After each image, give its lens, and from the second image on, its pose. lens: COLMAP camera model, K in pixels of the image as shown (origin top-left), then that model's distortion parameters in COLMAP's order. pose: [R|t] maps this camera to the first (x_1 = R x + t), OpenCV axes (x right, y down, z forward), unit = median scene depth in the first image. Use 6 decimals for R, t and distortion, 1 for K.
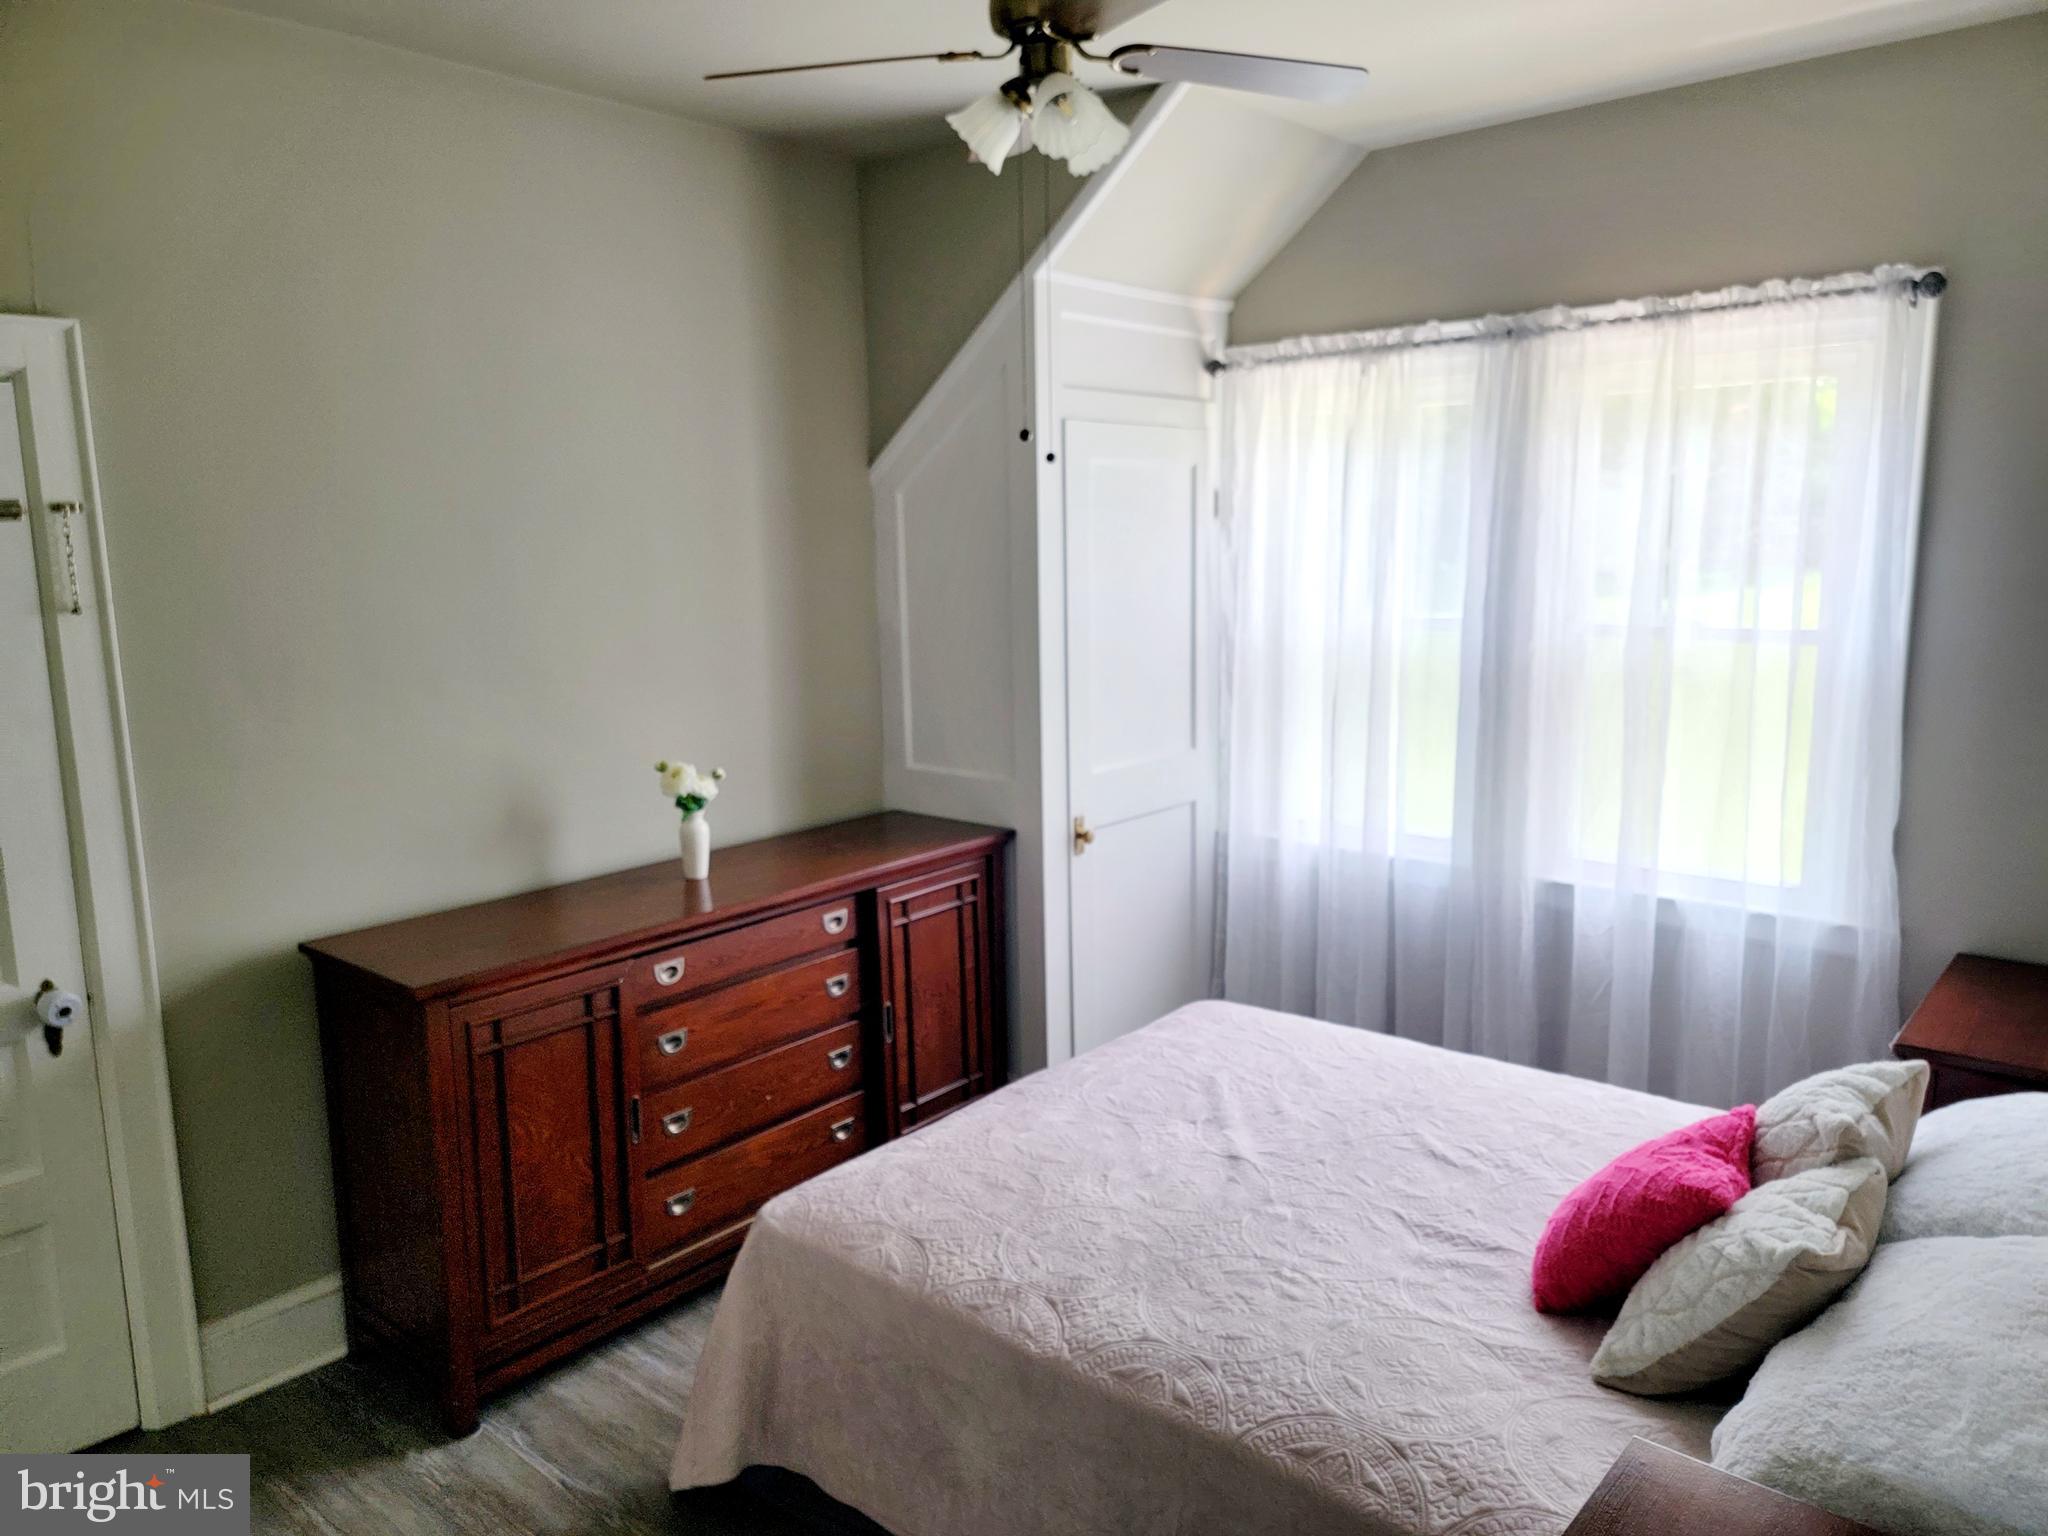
lens RADIAL K [[1422.8, 0, 987.4], [0, 1422.8, 759.8], [0, 0, 1]] dist [0.020061, -0.005128]
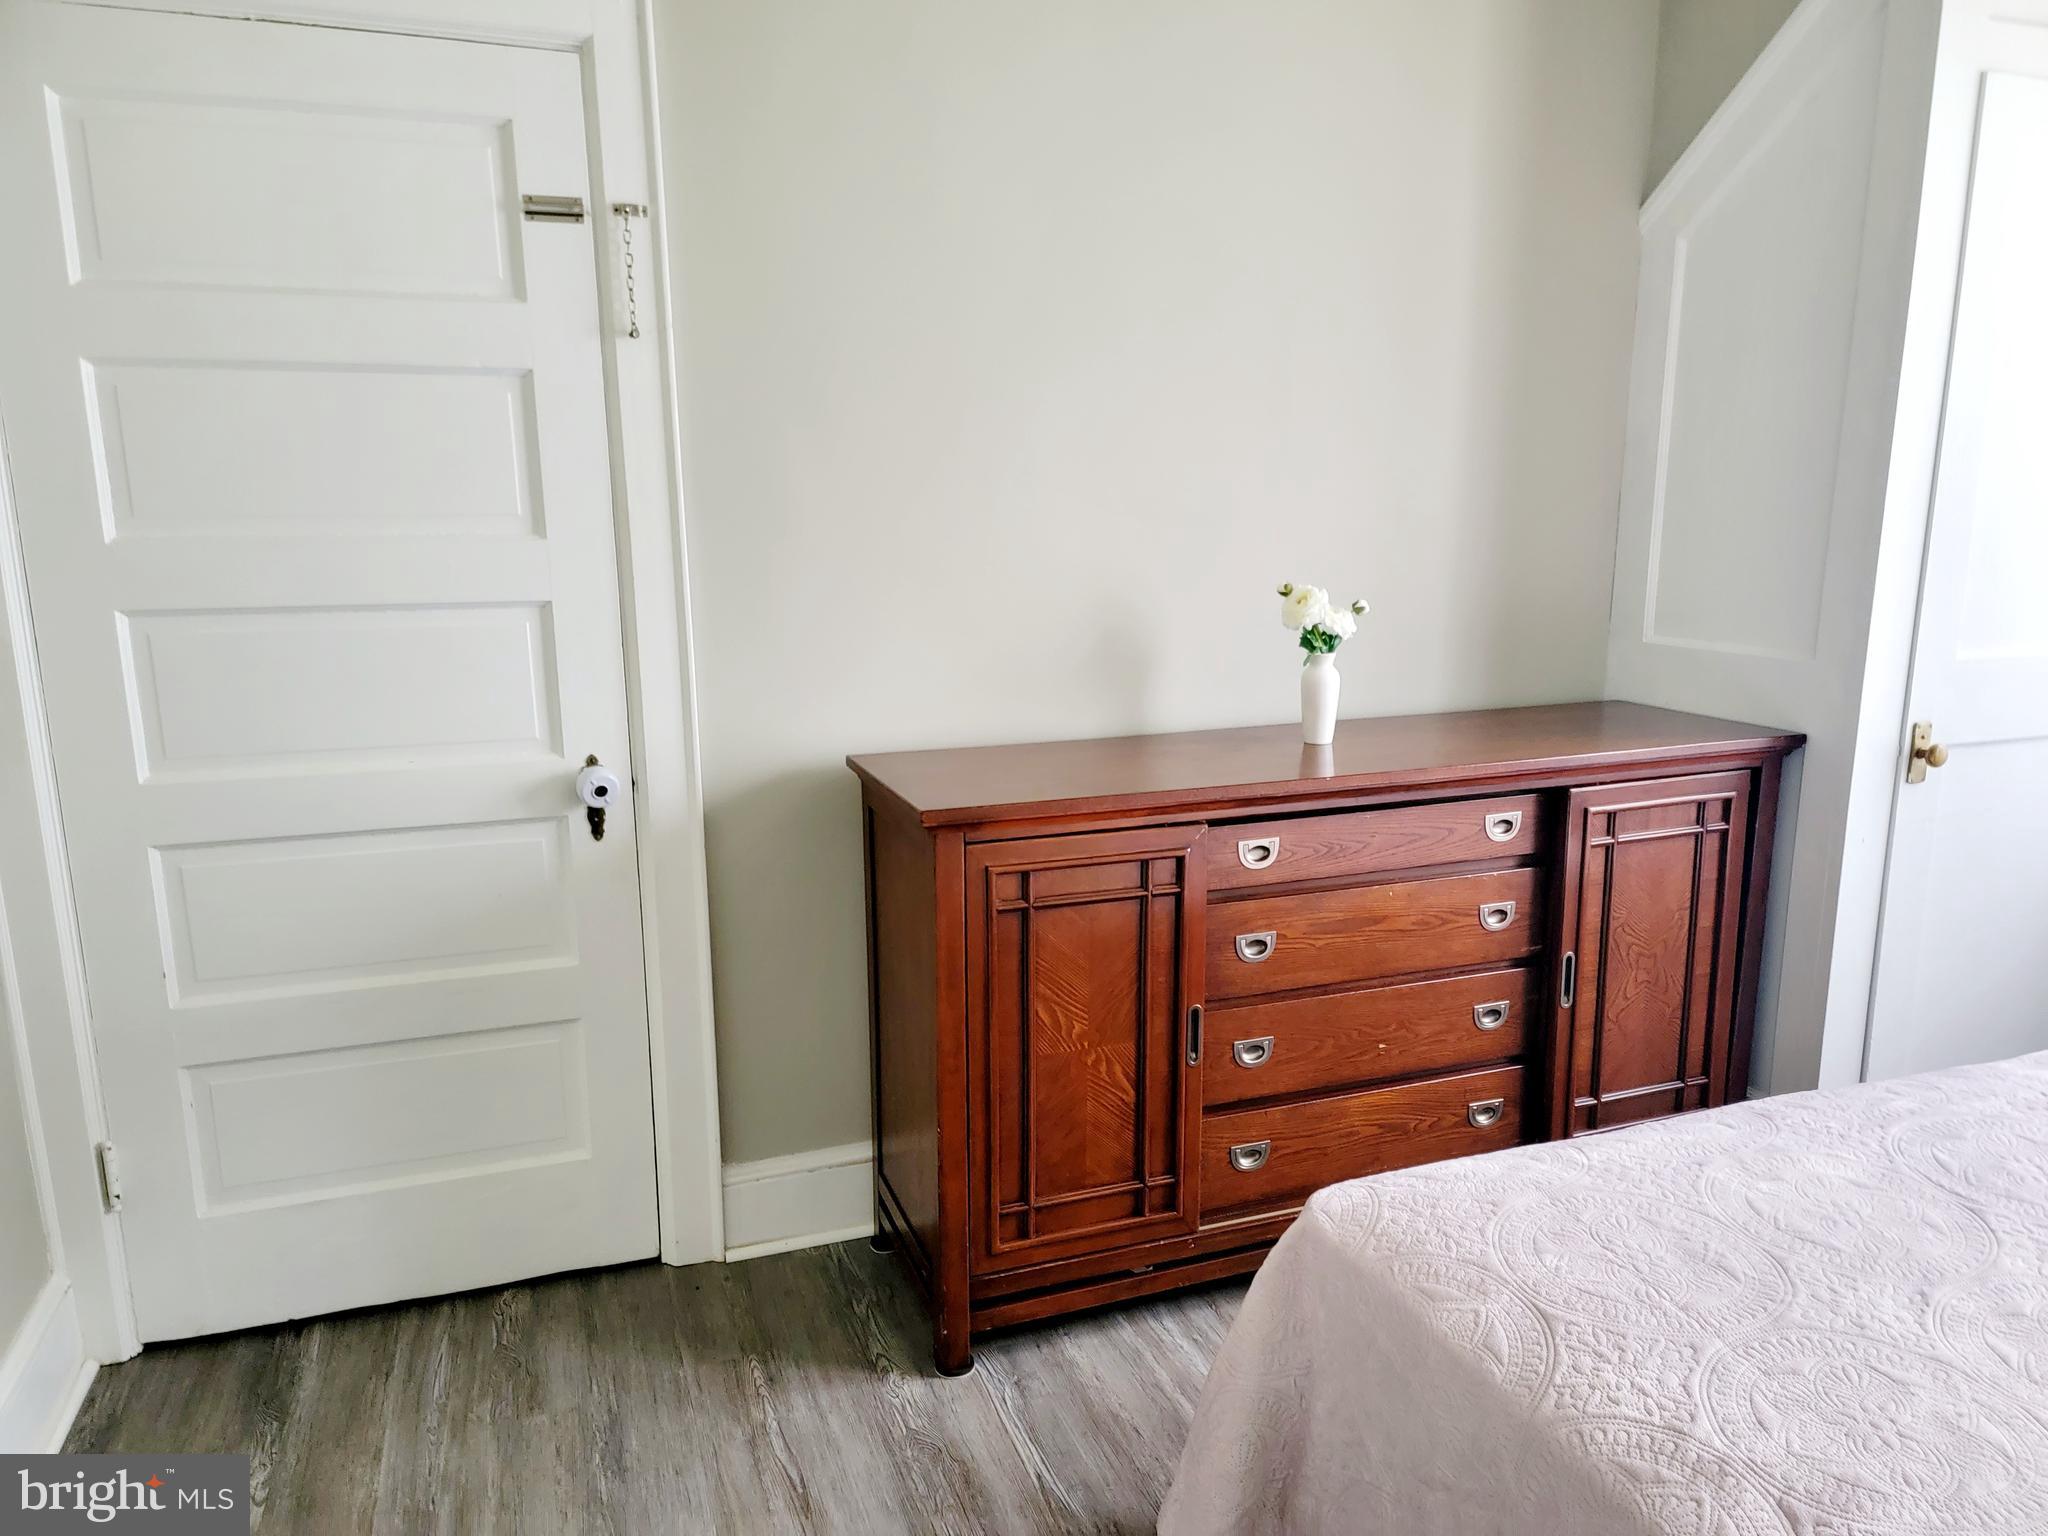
lens RADIAL K [[1440.9, 0, 1033.2], [0, 1440.9, 769.9], [0, 0, 1]] dist [0.095454, -0.087567]
pose [[0.889505, 0.114701, -0.442295, 0.004383], [-0.095301, 0.993263, 0.065923, 0.066428], [0.446877, -0.016487, 0.894443, 0.263564]]
